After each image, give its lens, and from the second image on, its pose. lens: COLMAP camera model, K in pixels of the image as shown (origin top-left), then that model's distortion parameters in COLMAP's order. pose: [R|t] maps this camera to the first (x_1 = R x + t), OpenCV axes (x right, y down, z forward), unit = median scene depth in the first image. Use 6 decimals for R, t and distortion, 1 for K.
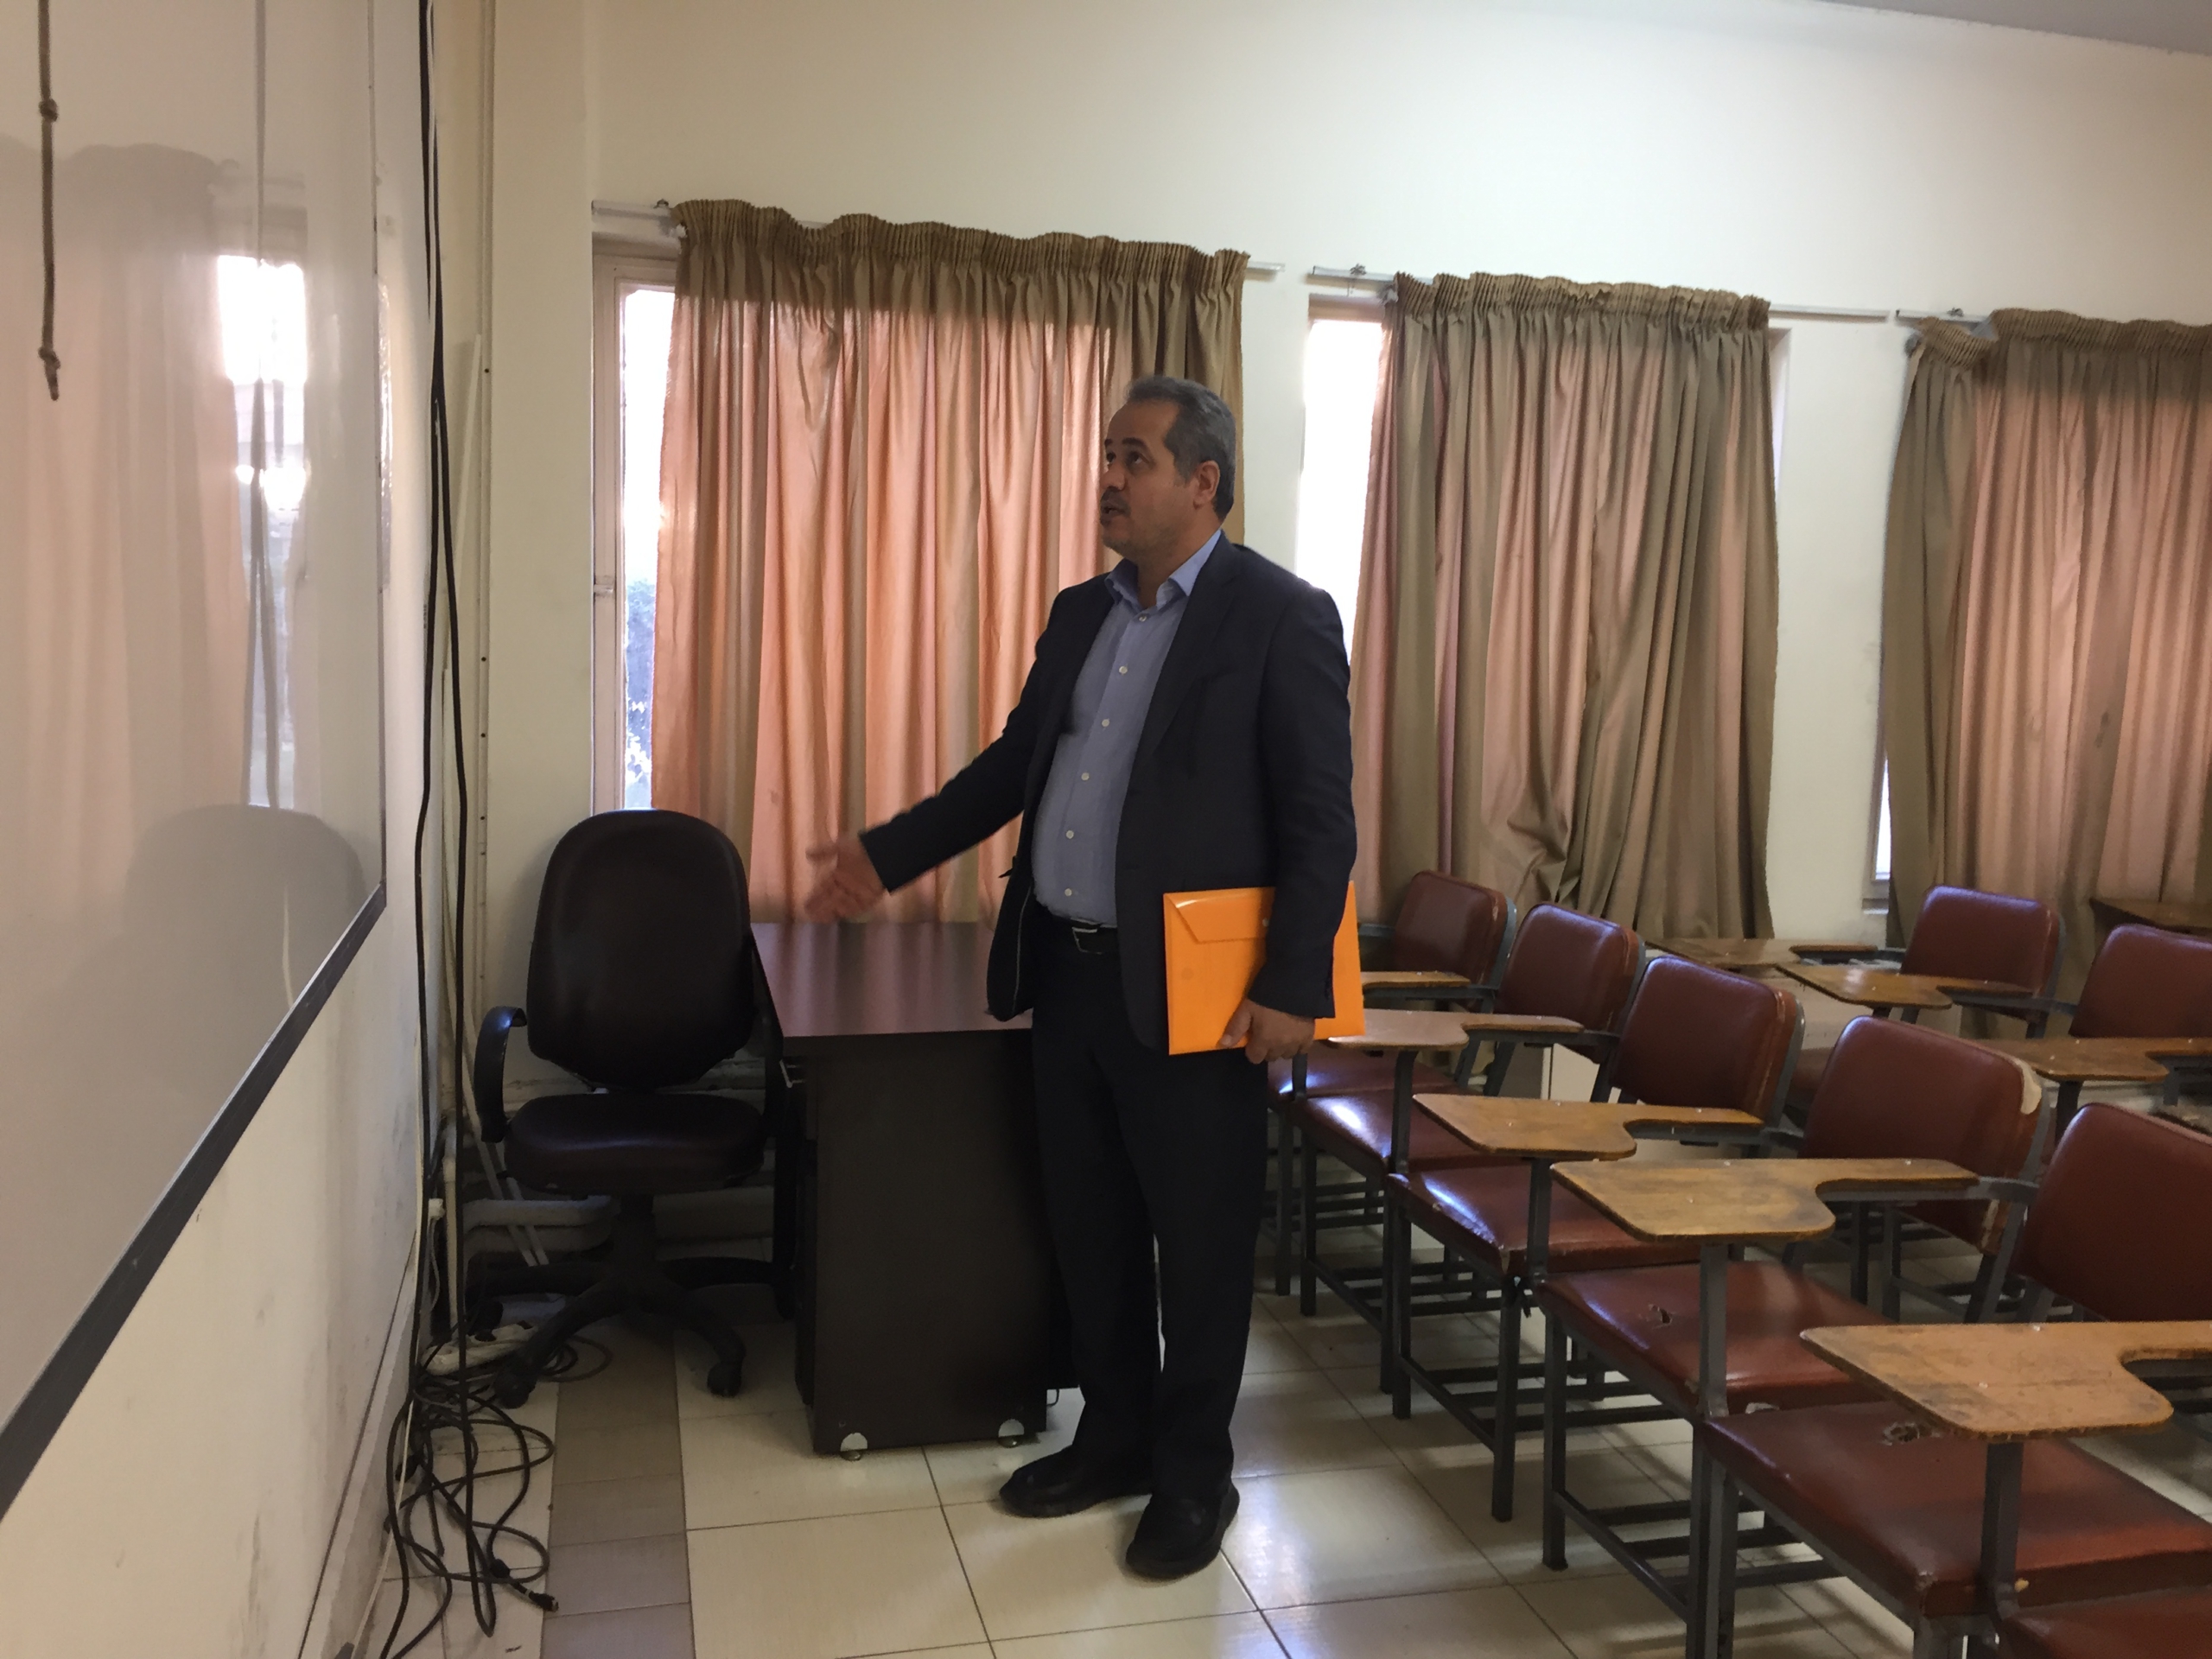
lens RADIAL K [[1872.4, 0, 1090.4], [0, 1872.4, 829.1], [0, 0, 1]] dist [0.050216, -0.076578]
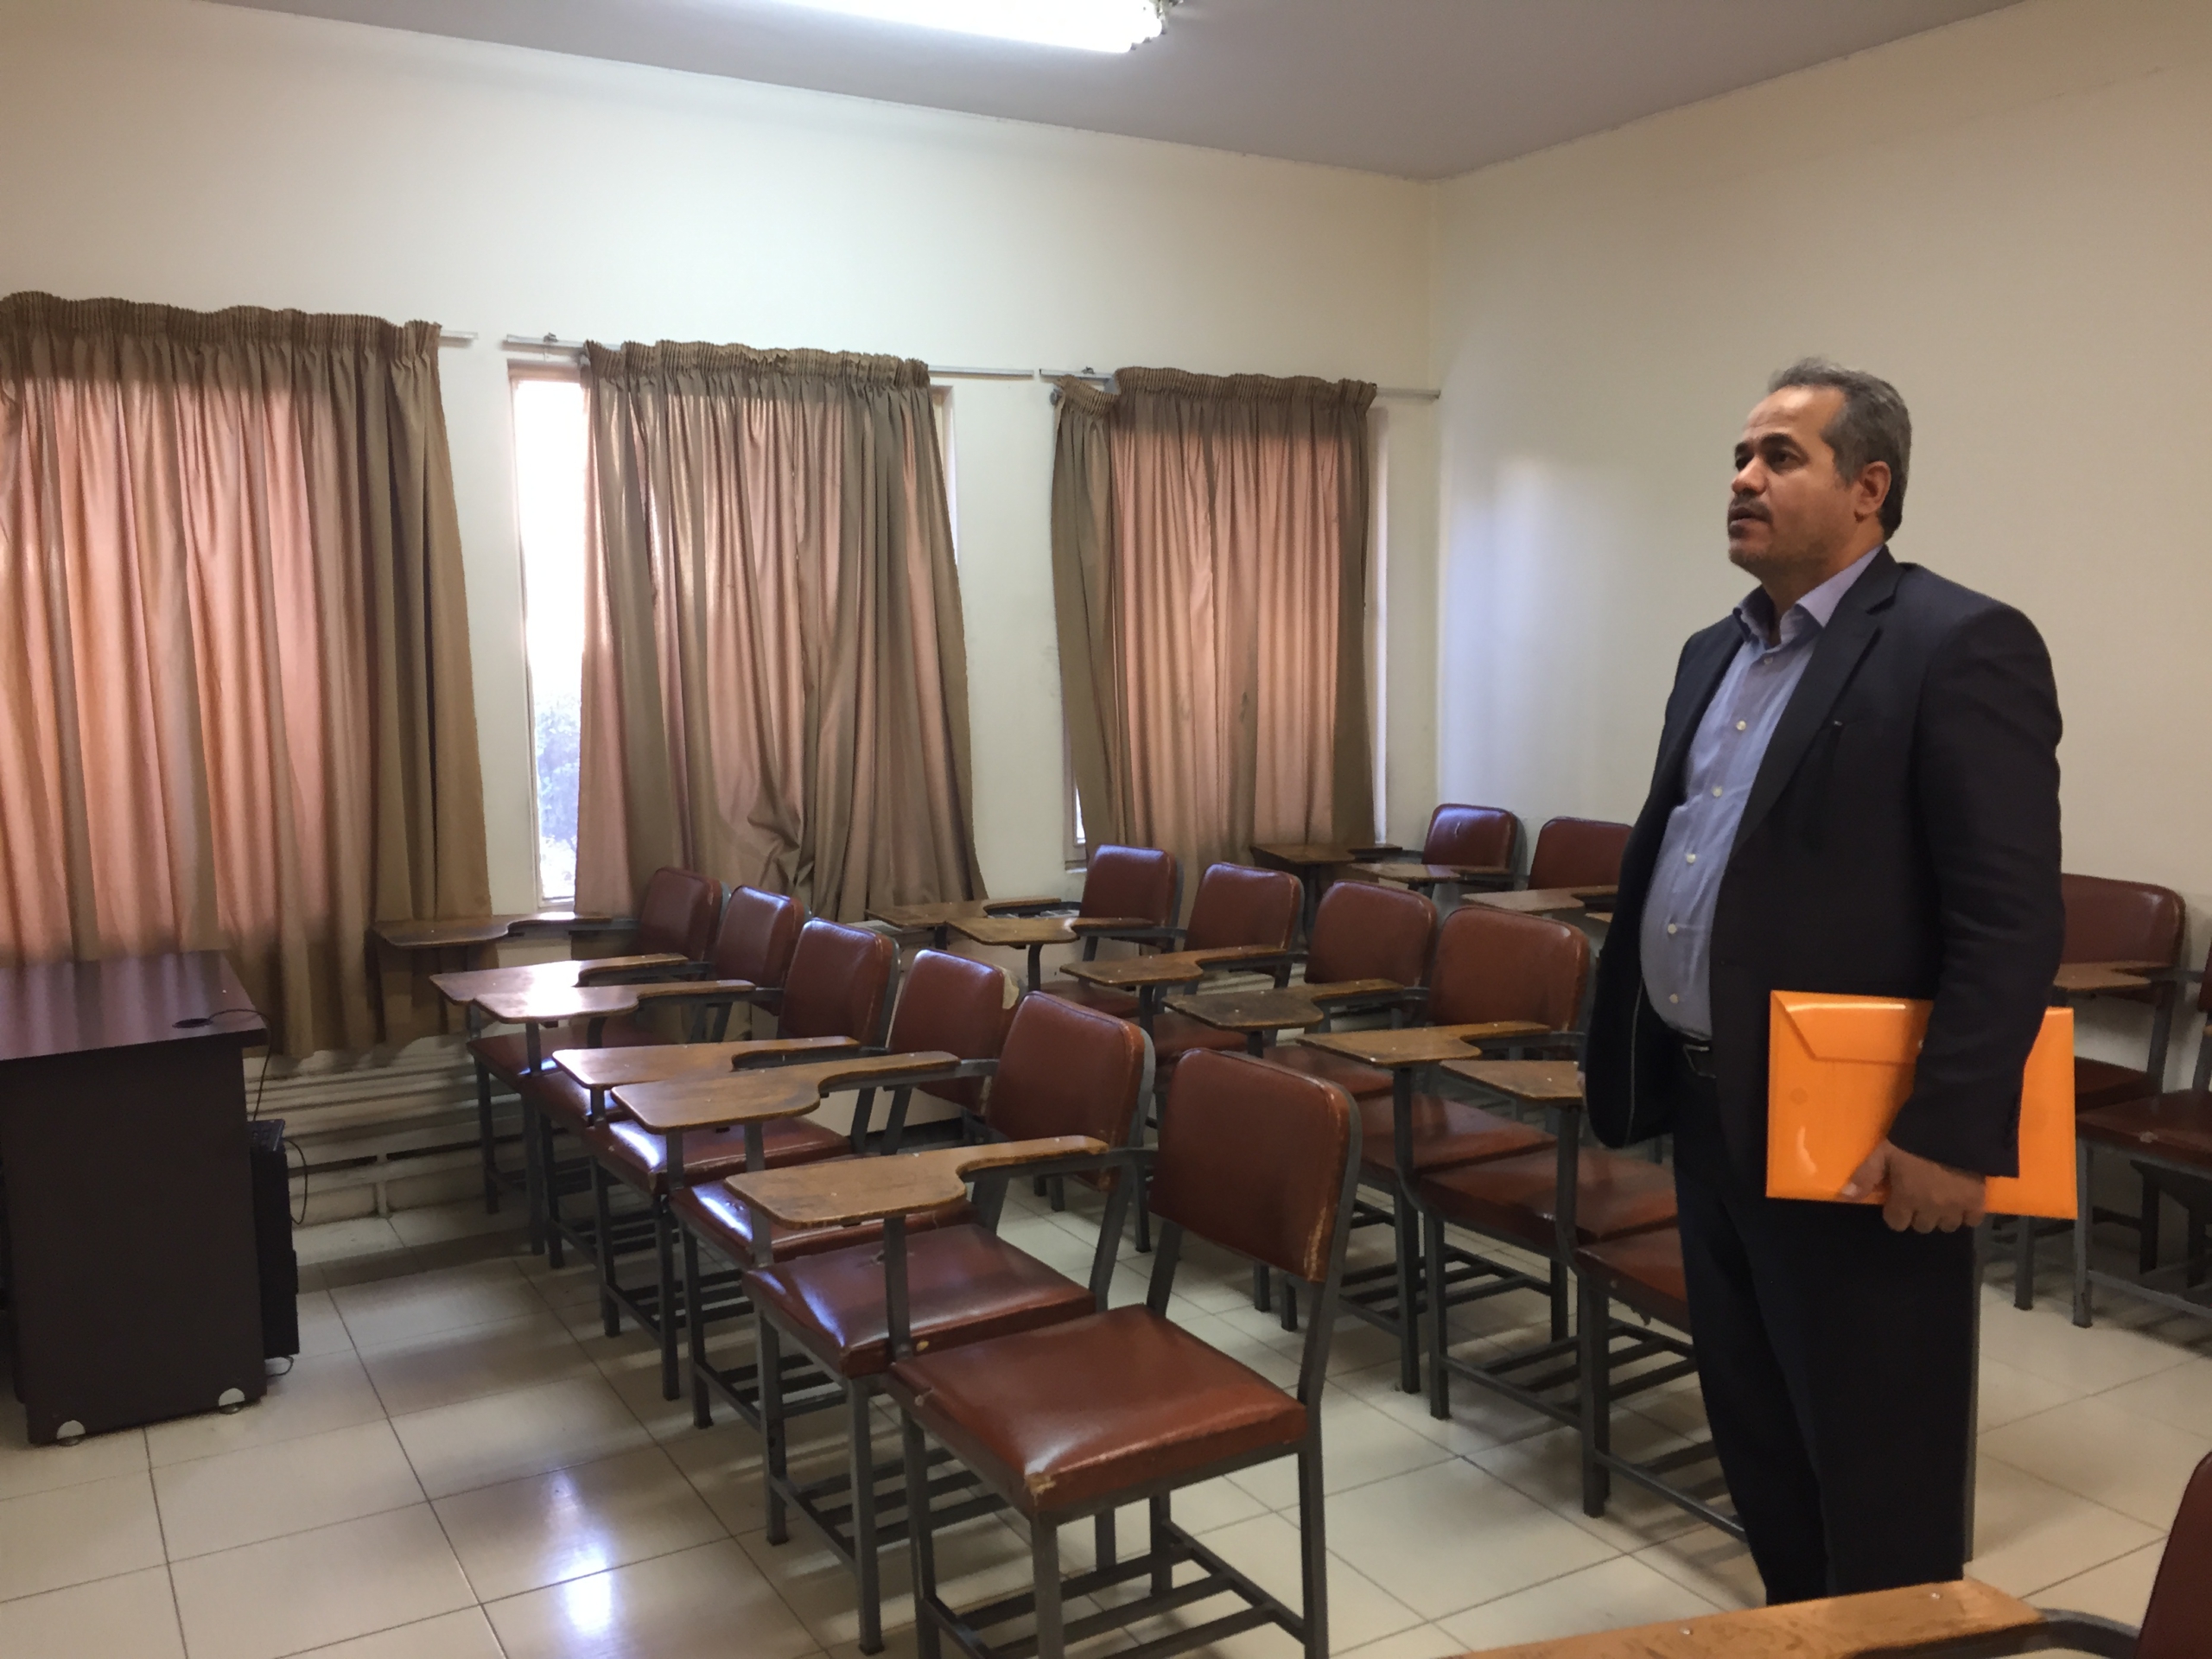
lens RADIAL K [[1872.4, 0, 1126.4], [0, 1872.4, 829.0], [0, 0, 1]] dist [0.050216, -0.076578]
pose [[0.957346, -0.076710, 0.278577, 0.133628], [0.078466, 0.996905, 0.004857, 0.015700], [-0.278087, 0.017209, 0.960402, -0.165794]]
